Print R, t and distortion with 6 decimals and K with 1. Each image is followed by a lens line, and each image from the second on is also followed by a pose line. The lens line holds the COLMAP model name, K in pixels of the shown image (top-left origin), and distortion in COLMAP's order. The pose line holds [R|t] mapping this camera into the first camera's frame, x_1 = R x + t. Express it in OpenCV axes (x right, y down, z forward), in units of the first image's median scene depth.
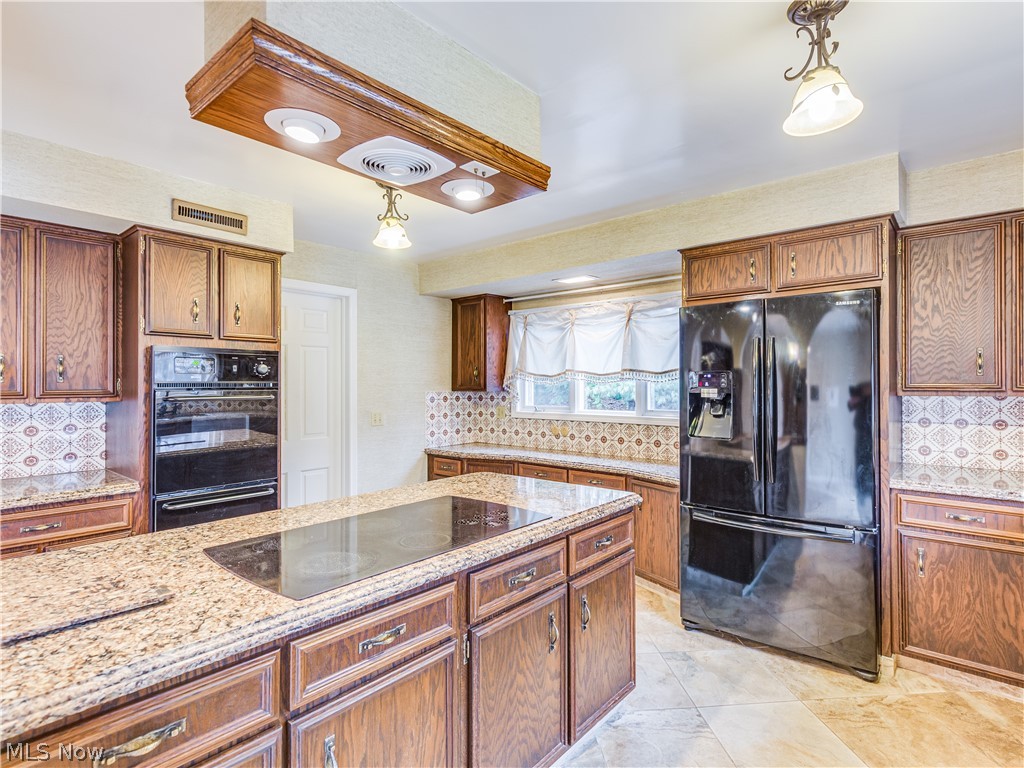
lens RADIAL K [[526.5, 0, 519.6], [0, 526.5, 380.7], [0, 0, 1]] dist [0.003493, 0.000062]
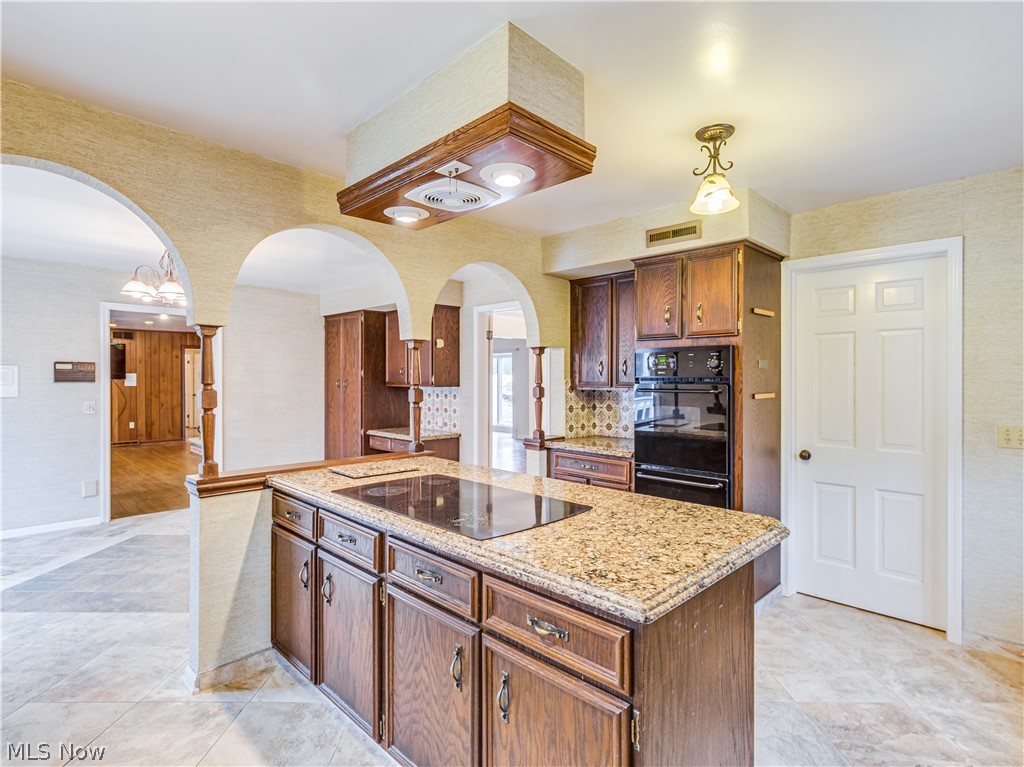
lens RADIAL K [[526.5, 0, 519.6], [0, 526.5, 380.1], [0, 0, 1]] dist [0.003493, 0.000062]
pose [[-0.075267, 0.004232, -0.997154, 0.616978], [0.004747, 0.999981, 0.003886, 0.004211], [0.997152, -0.004441, -0.075286, 0.792011]]
